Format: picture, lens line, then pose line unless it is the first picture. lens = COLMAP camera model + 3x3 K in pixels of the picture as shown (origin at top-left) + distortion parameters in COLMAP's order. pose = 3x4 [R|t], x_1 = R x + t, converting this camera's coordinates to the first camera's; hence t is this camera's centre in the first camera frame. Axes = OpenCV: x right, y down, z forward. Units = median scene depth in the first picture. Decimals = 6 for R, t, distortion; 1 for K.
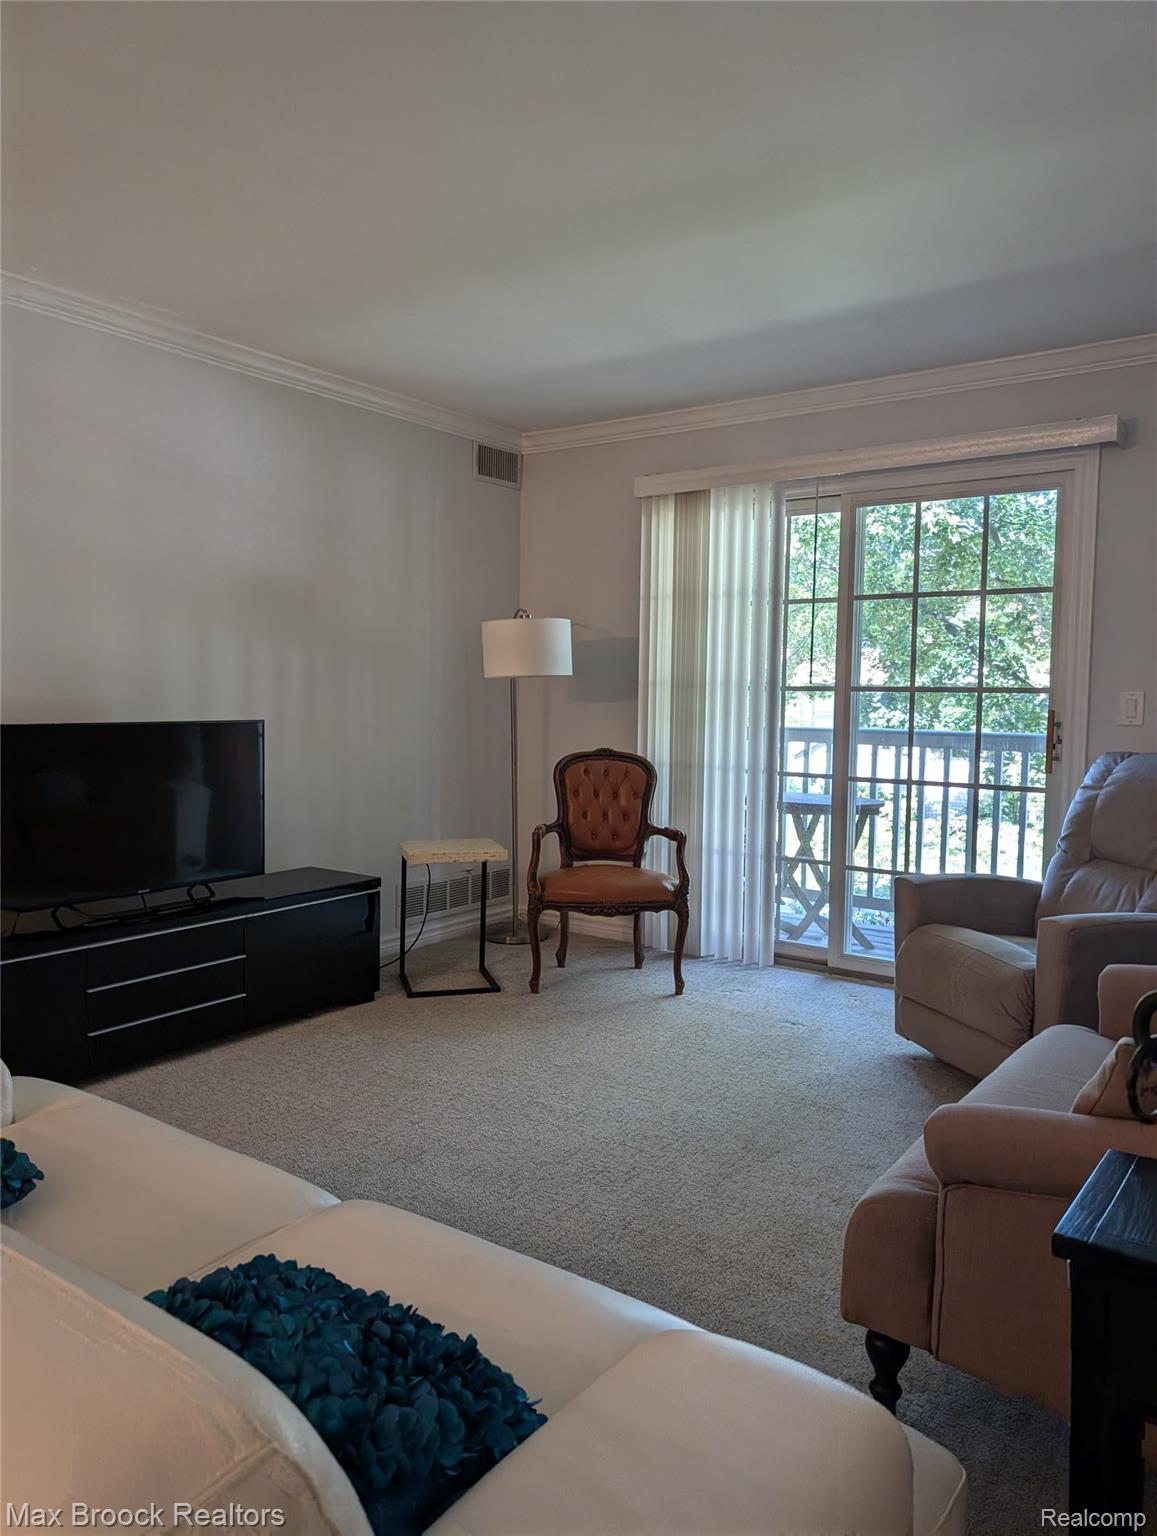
lens RADIAL K [[1114.8, 0, 584.0], [0, 1114.8, 762.0], [0, 0, 1]] dist [0.015206, -0.008449]
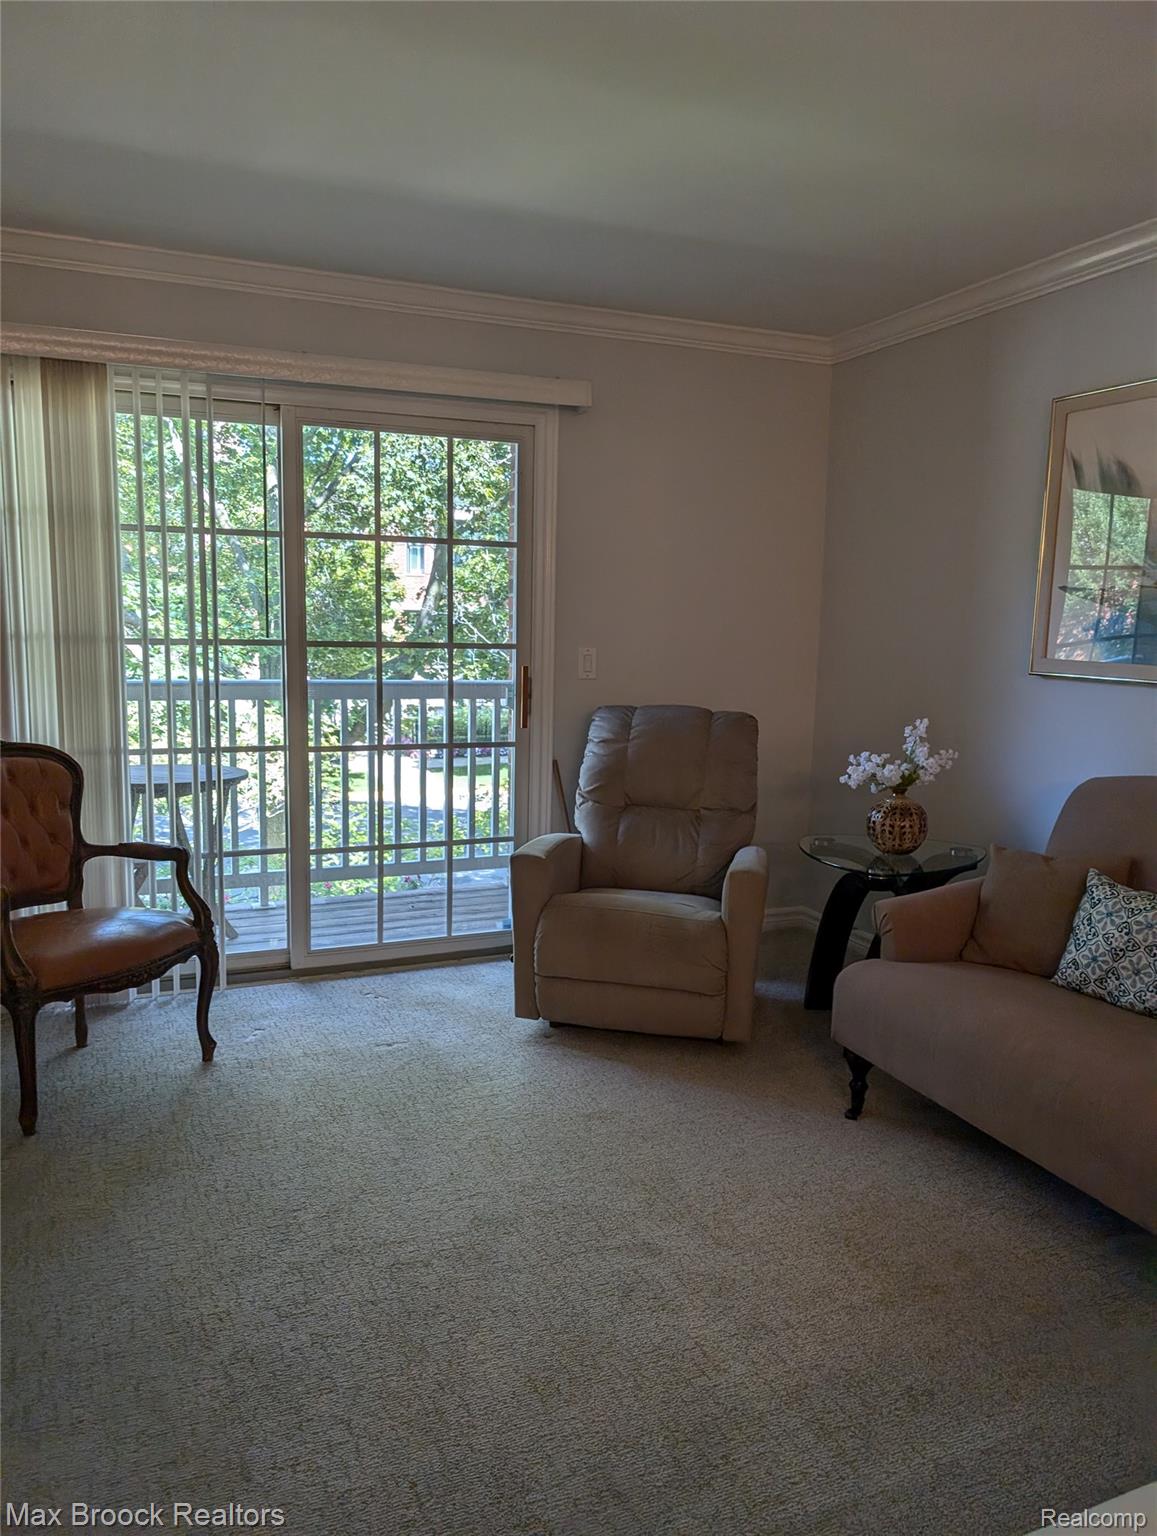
lens RADIAL K [[1114.8, 0, 580.9], [0, 1114.8, 777.4], [0, 0, 1]] dist [0.015206, -0.008449]
pose [[0.520115, -0.124791, 0.844930, -0.393971], [0.040928, 0.991774, 0.121284, -0.061312], [-0.853115, -0.028500, 0.520944, 0.389433]]
